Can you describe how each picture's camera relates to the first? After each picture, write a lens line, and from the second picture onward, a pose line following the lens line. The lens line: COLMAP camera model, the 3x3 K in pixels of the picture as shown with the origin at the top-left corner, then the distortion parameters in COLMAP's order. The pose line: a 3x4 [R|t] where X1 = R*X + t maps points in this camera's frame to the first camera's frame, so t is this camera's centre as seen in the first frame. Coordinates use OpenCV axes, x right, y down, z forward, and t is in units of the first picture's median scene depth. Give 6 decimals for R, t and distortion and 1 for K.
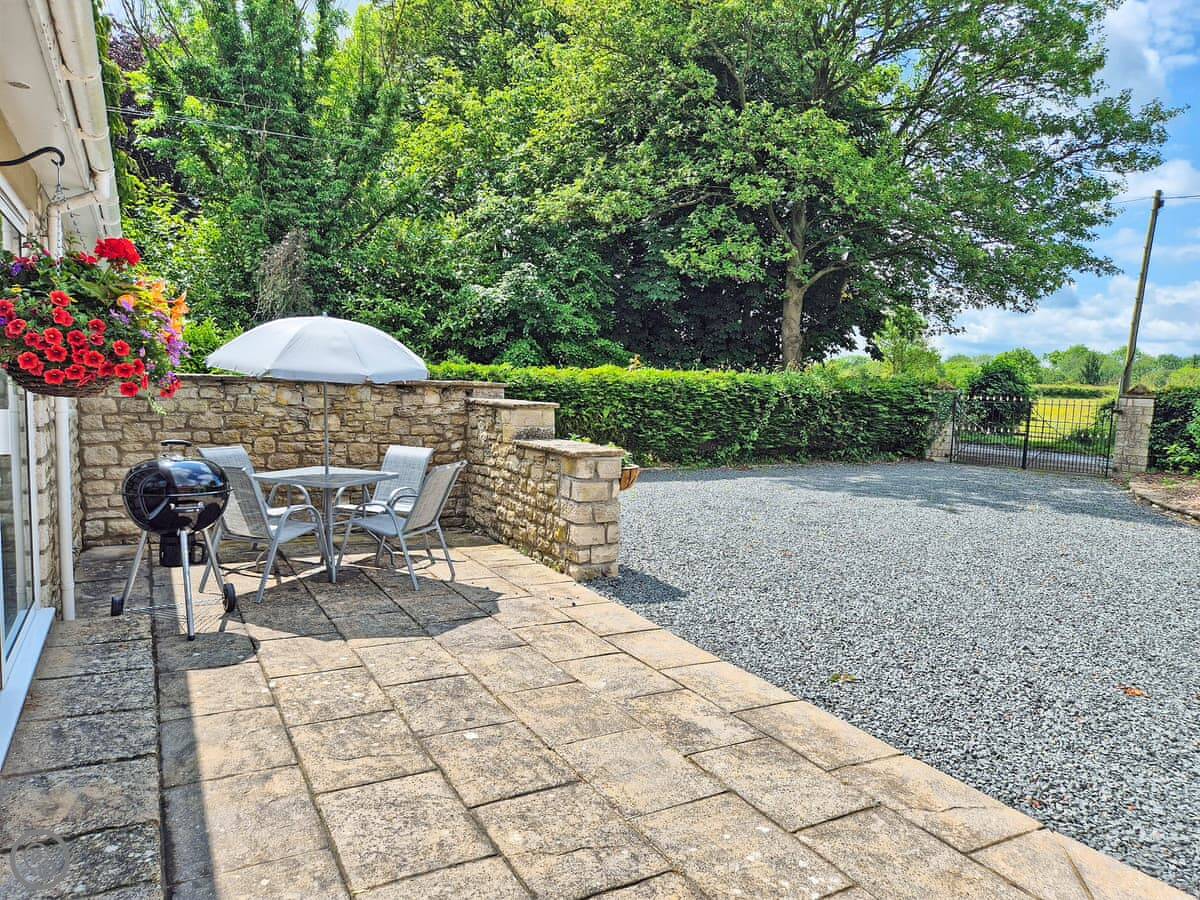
lens RADIAL K [[801.5, 0, 602.6], [0, 801.5, 450.5], [0, 0, 1]] dist [0.035100, -0.005846]
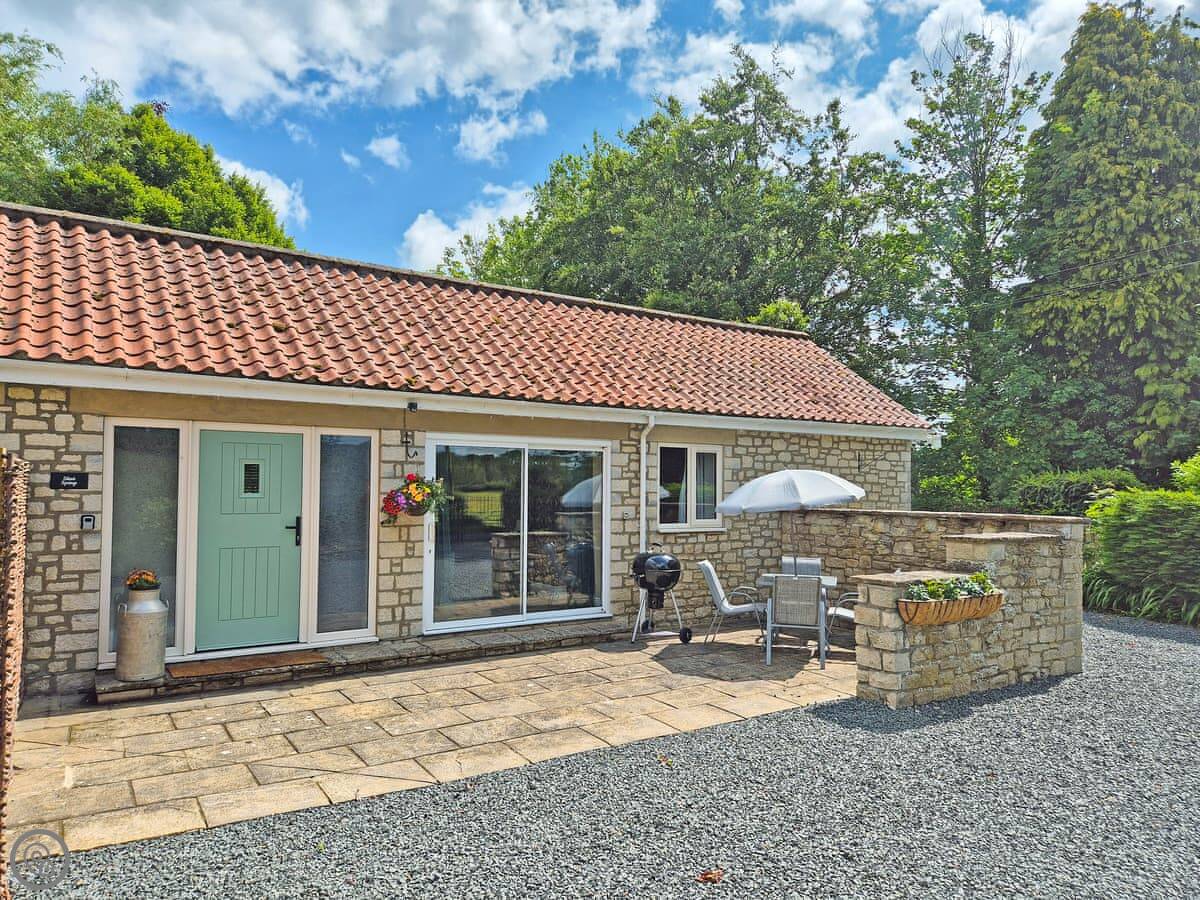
lens RADIAL K [[801.5, 0, 598.1], [0, 801.5, 459.2], [0, 0, 1]] dist [0.035100, -0.005846]
pose [[0.061187, -0.063340, -0.996115, 0.976290], [-0.092955, 0.993286, -0.068870, -0.046431], [0.993789, 0.096808, 0.054888, 0.510150]]
